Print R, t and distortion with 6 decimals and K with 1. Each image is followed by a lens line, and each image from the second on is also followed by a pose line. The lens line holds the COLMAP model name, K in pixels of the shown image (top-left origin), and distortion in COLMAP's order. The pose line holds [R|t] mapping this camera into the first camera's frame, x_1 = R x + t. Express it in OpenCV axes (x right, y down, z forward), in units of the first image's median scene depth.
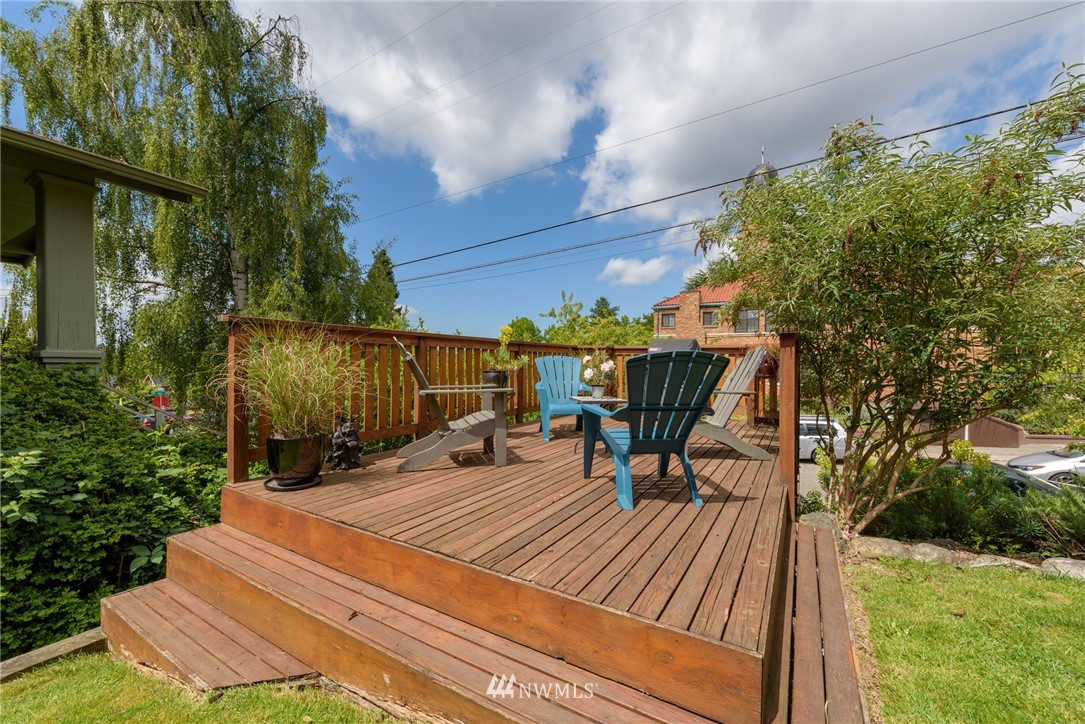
lens RADIAL K [[432.2, 0, 544.7], [0, 432.2, 357.9], [0, 0, 1]] dist [-0.000338, -0.002091]
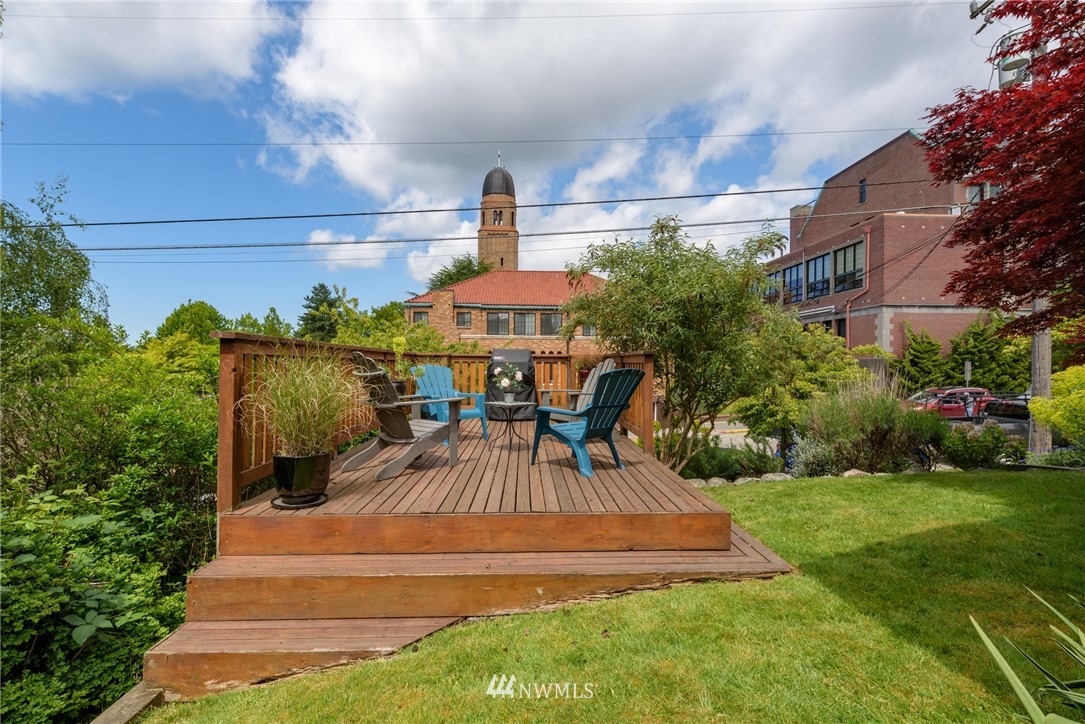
lens RADIAL K [[514.6, 0, 541.2], [0, 514.6, 366.9], [0, 0, 1]] dist [0.017380, -0.000275]
pose [[0.819799, -0.004177, 0.572636, -0.363682], [-0.006765, 0.999833, 0.016978, -0.016305], [-0.572612, -0.017792, 0.819634, -0.118998]]
